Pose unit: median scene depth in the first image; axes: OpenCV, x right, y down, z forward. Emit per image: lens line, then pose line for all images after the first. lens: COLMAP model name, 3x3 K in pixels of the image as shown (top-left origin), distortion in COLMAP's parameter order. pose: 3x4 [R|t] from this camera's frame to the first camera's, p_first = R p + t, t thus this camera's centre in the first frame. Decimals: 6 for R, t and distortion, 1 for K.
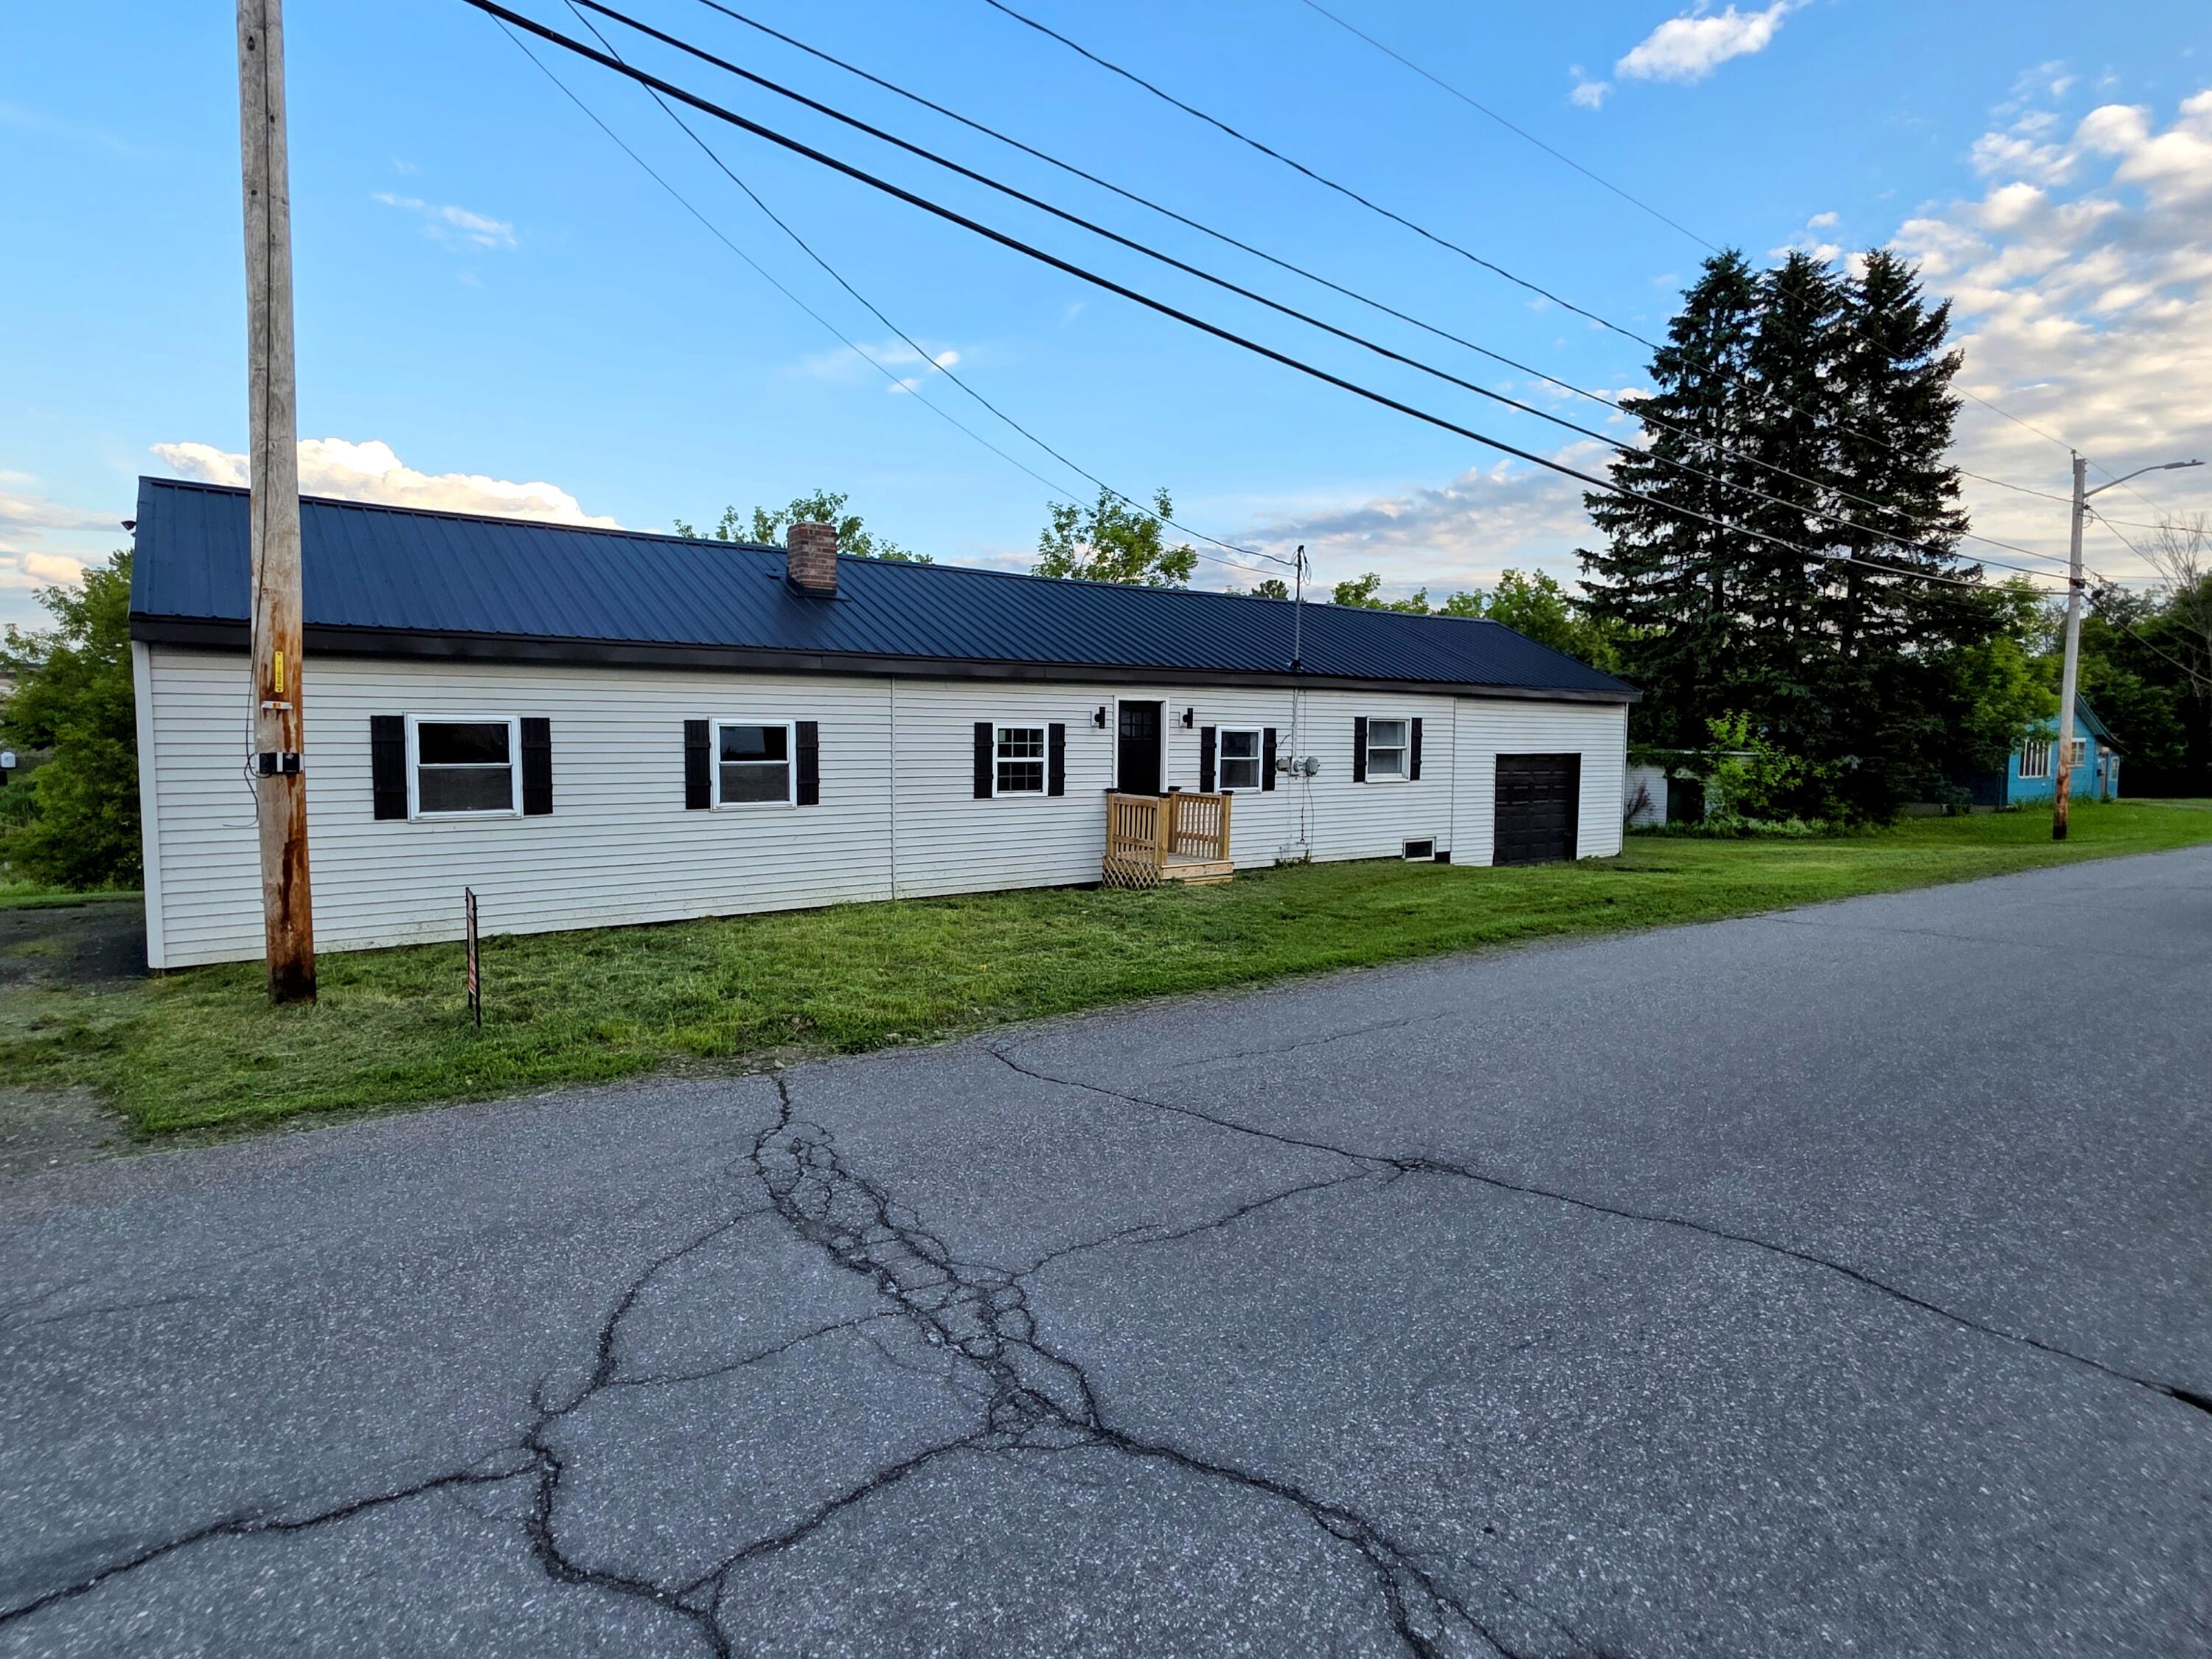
lens RADIAL K [[1102.9, 0, 1106.0], [0, 1102.9, 829.5], [0, 0, 1]] dist [0.000081, -0.000005]
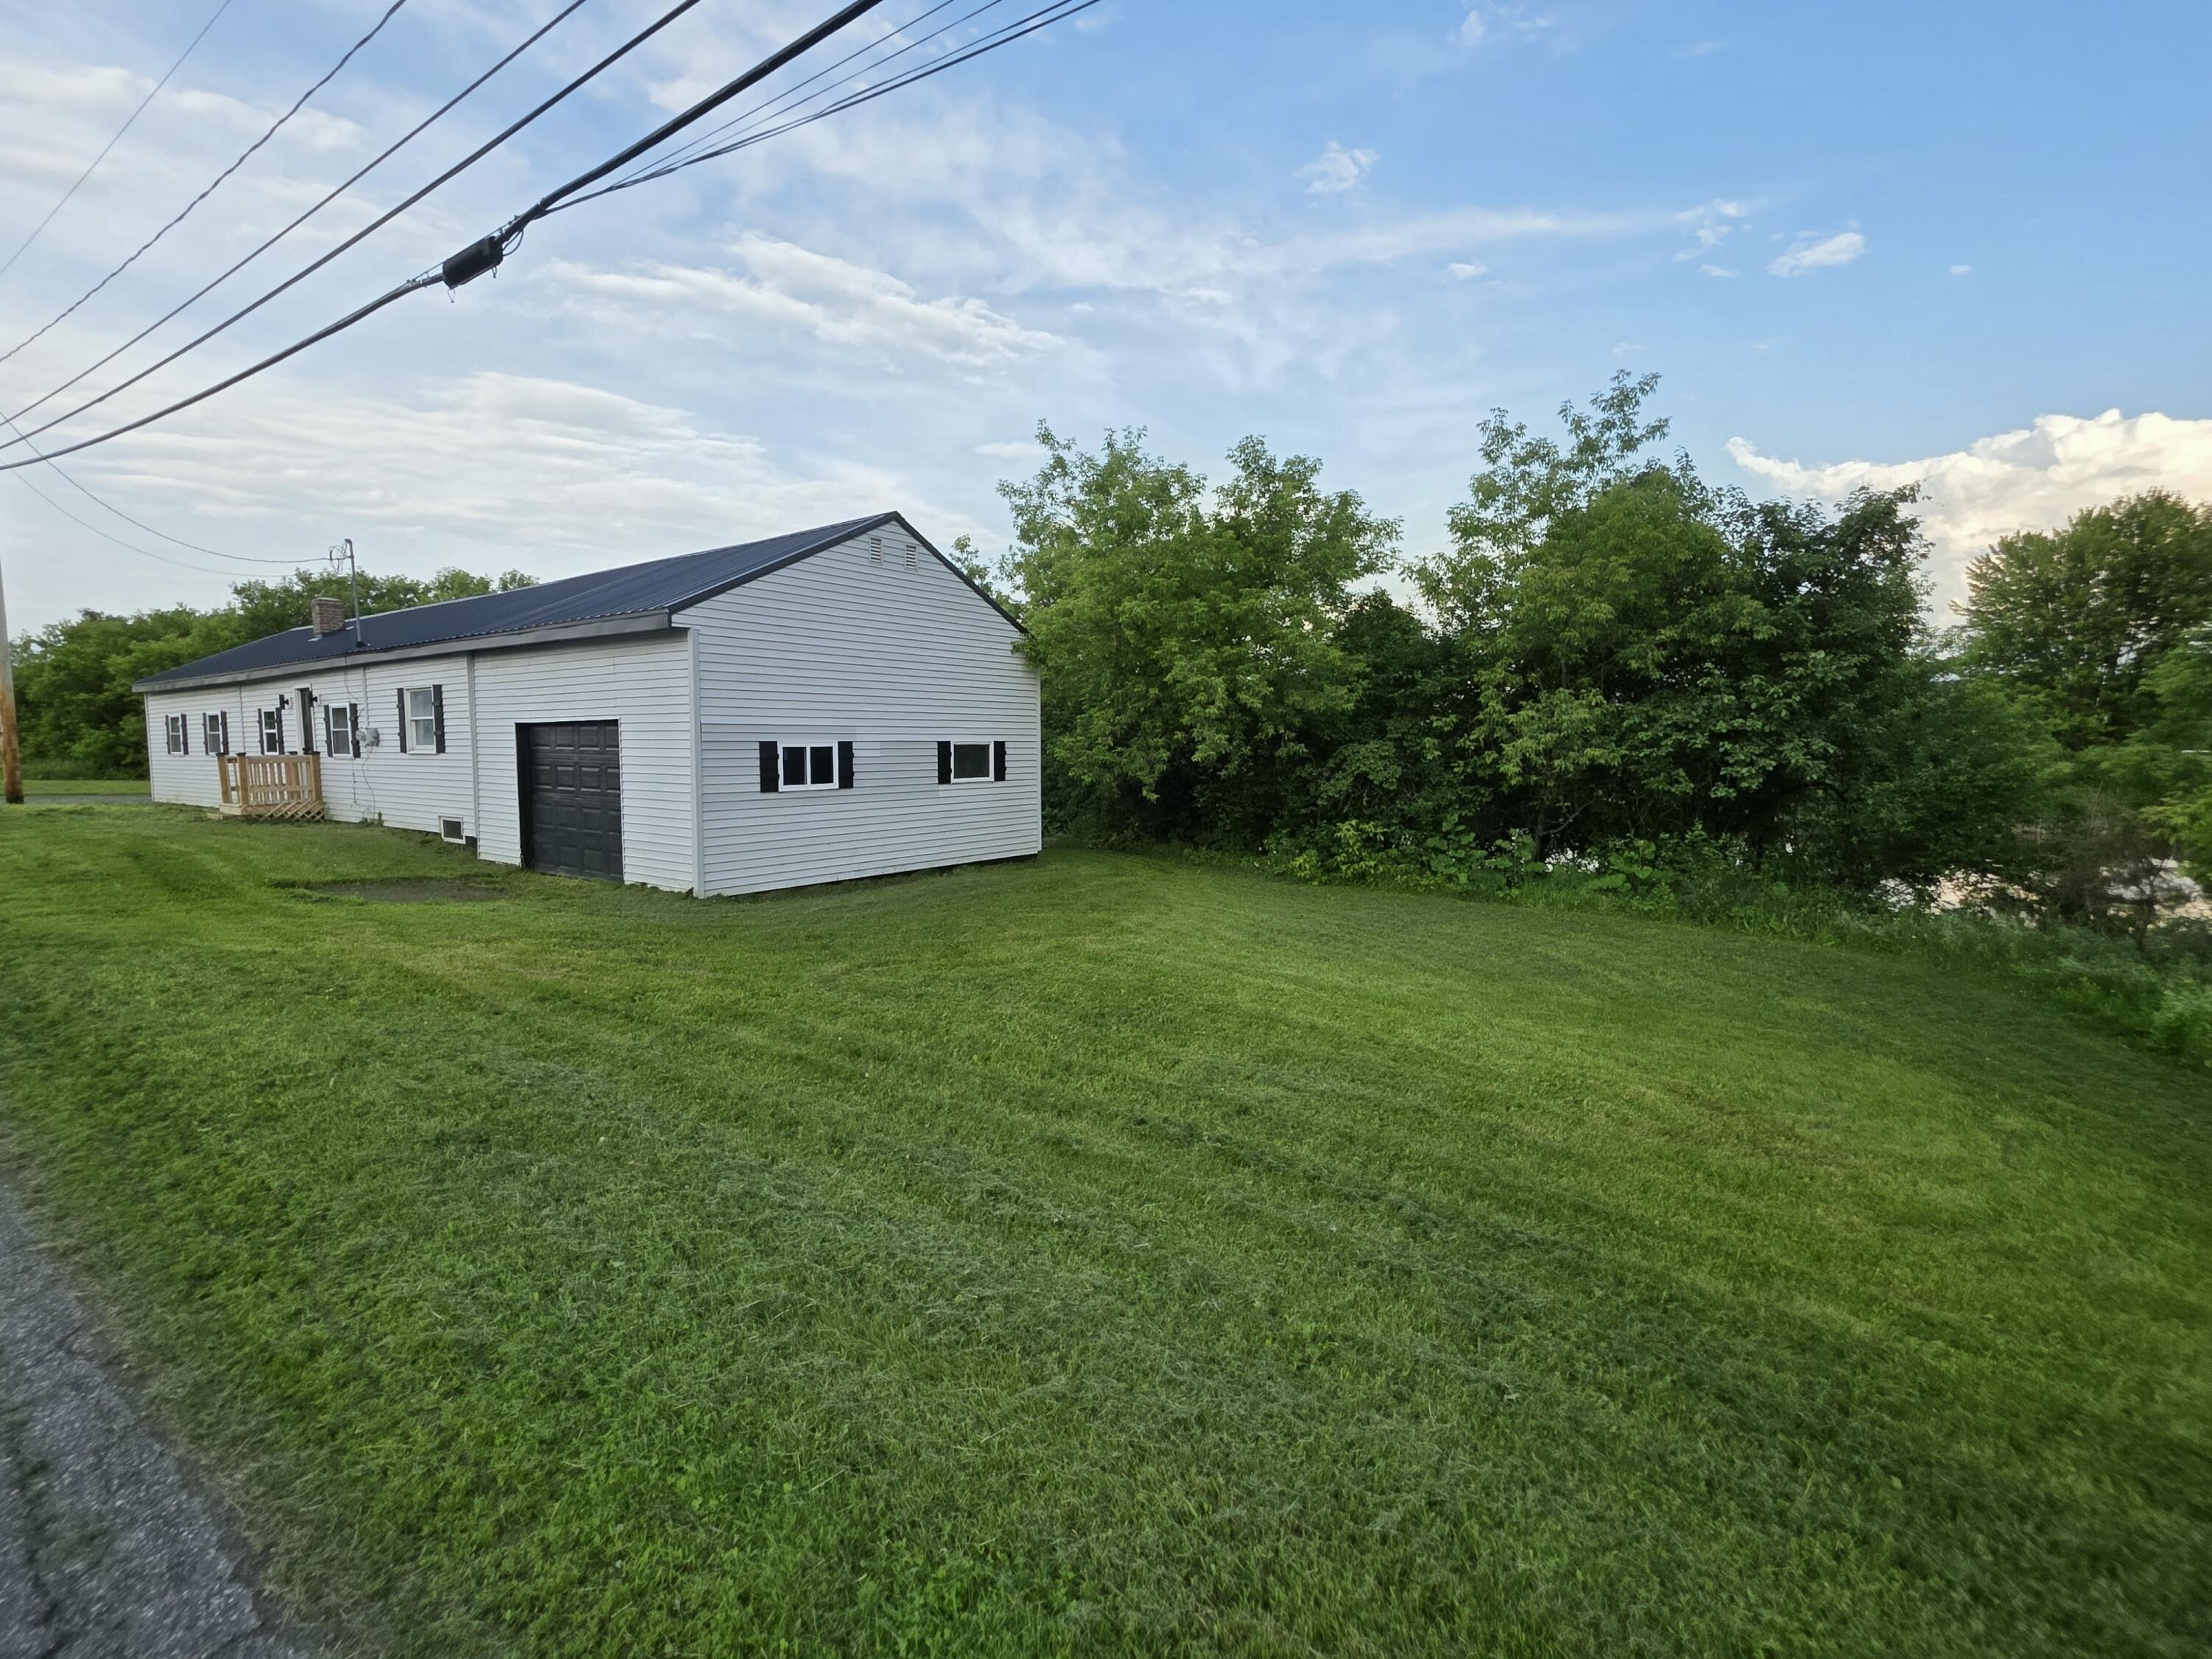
lens RADIAL K [[1015.2, 0, 1113.7], [0, 1015.2, 808.6], [0, 0, 1]] dist [0.008925, 0.000254]
pose [[0.306277, 0.093682, -0.947322, 1.407732], [-0.036557, 0.995569, 0.086634, -0.103771], [0.951240, 0.008097, 0.308344, 1.425510]]
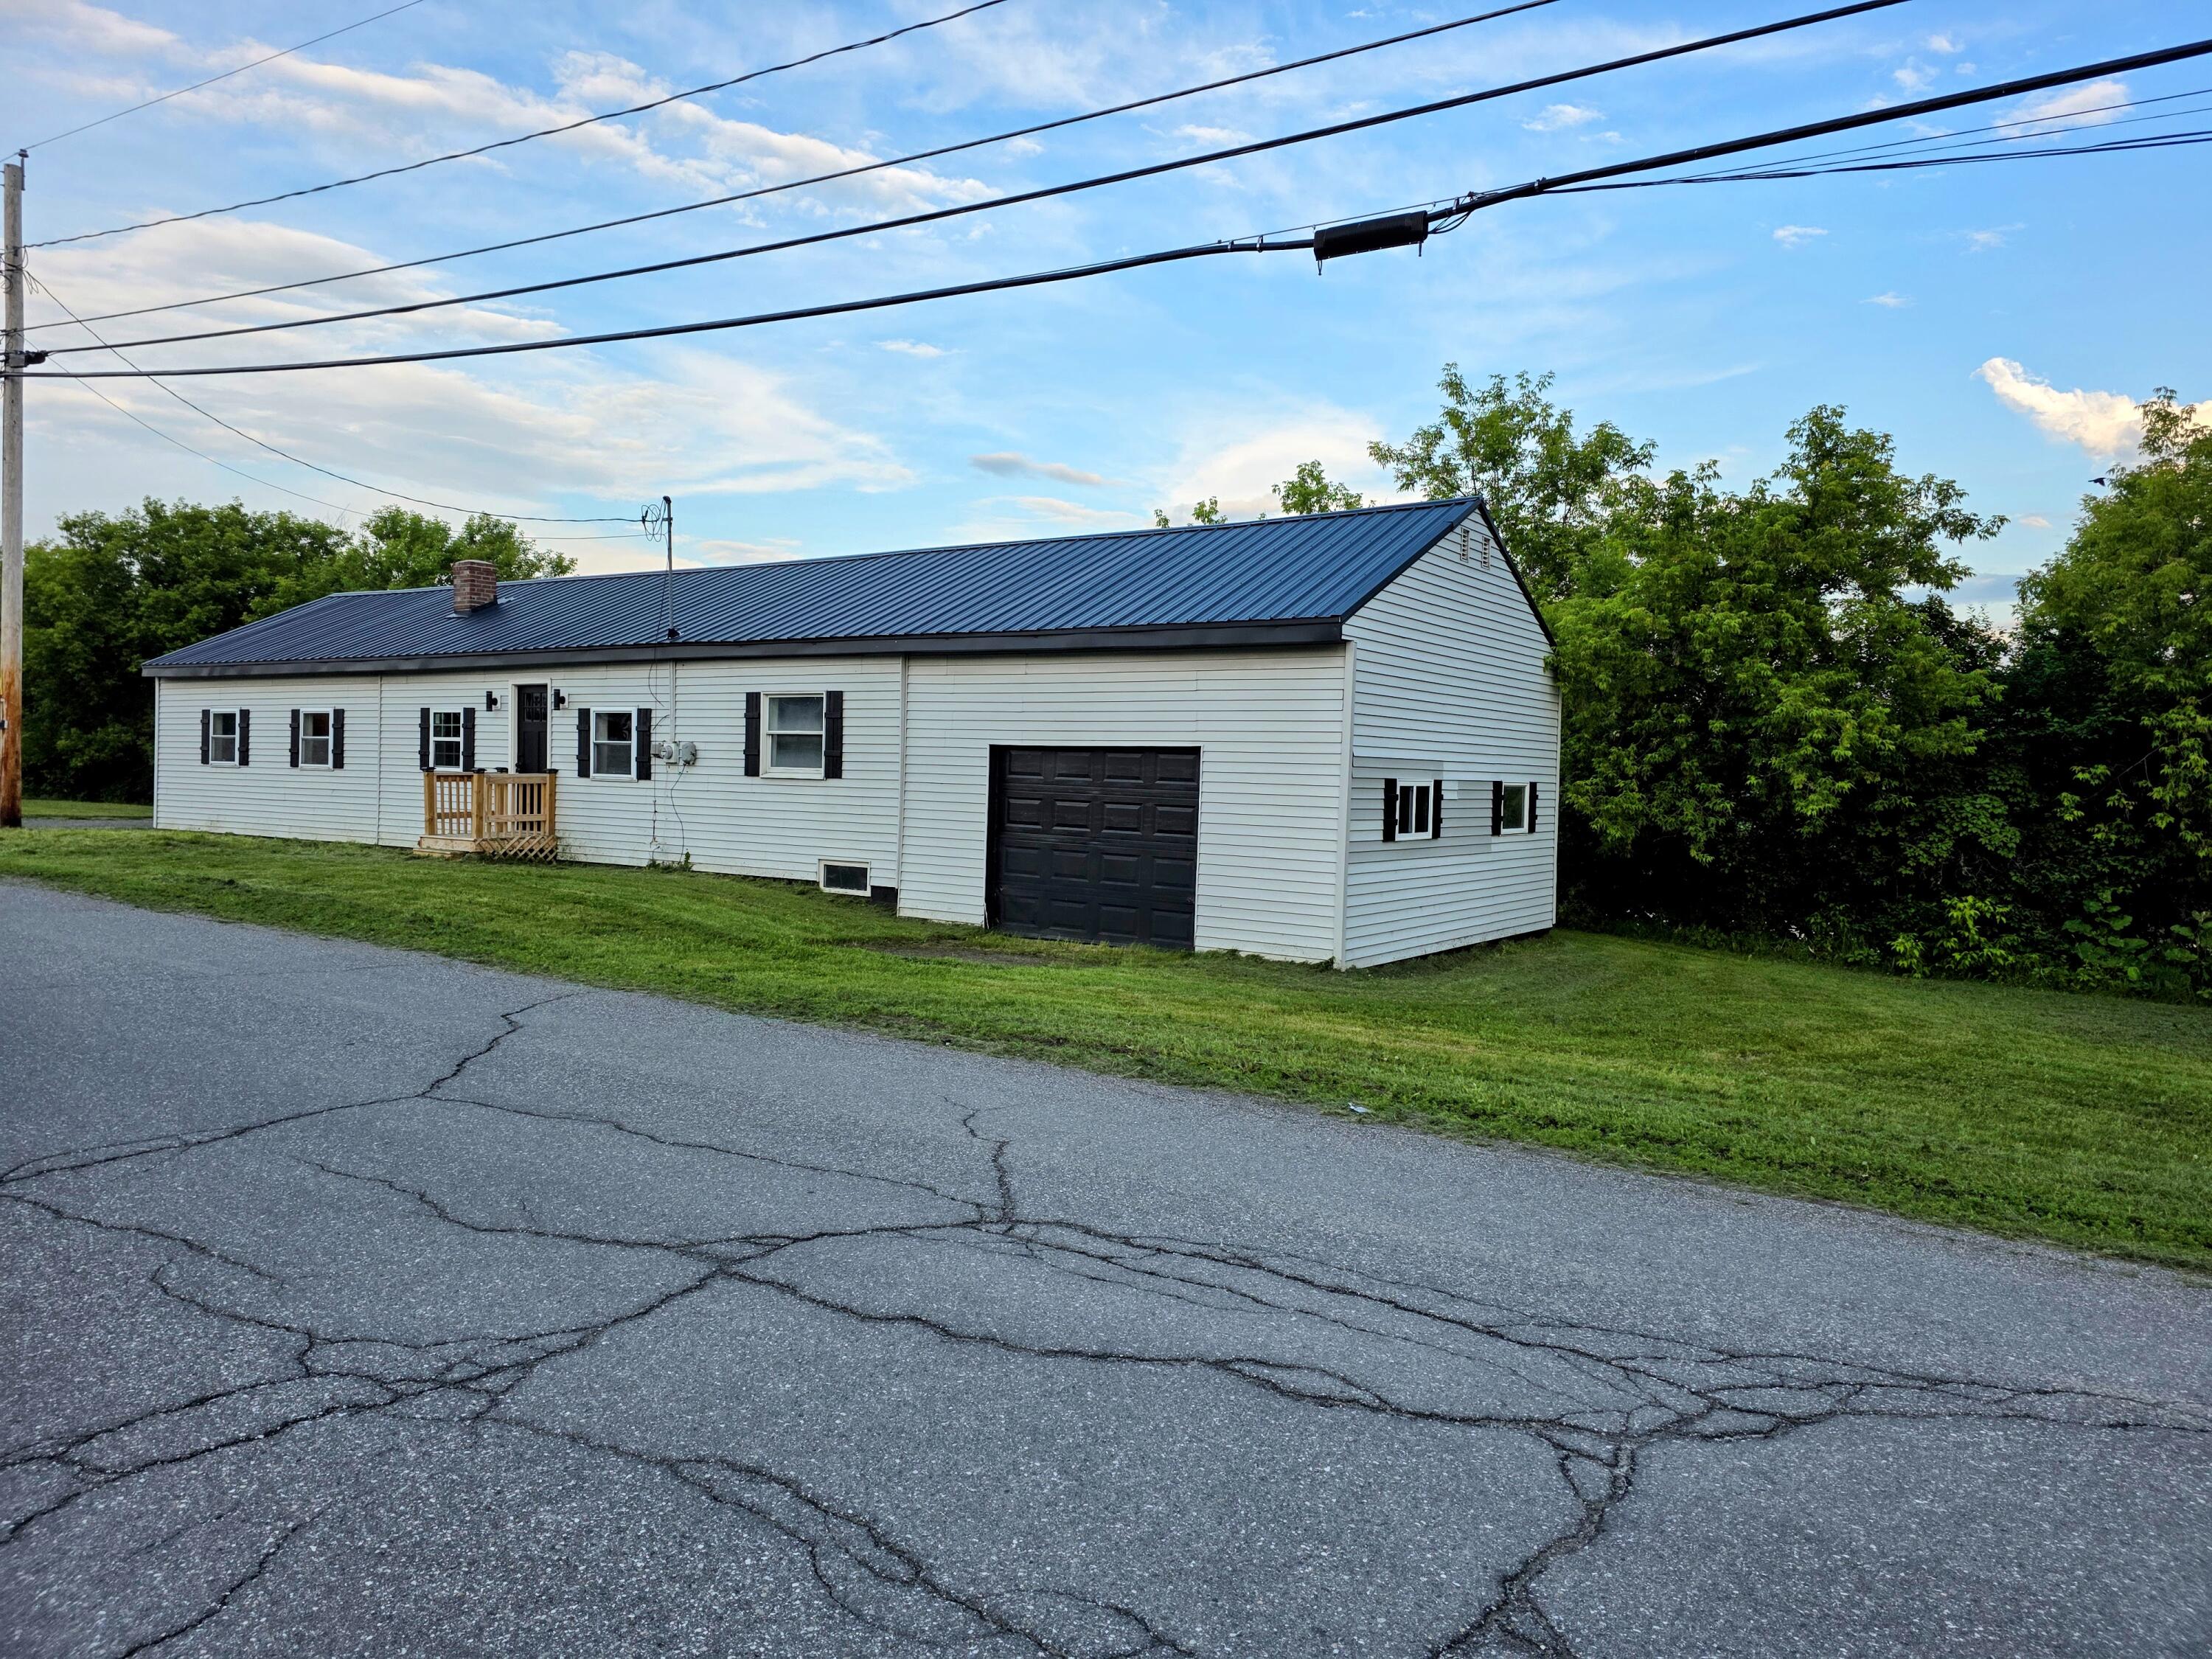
lens RADIAL K [[1513.7, 0, 1100.7], [0, 1513.7, 789.4], [0, 0, 1]] dist [0.063369, -0.060941]
pose [[0.338569, 0.052088, -0.939499, 1.410908], [-0.065110, 0.997370, 0.031833, -0.089988], [0.938686, 0.050393, 0.341070, 0.928384]]
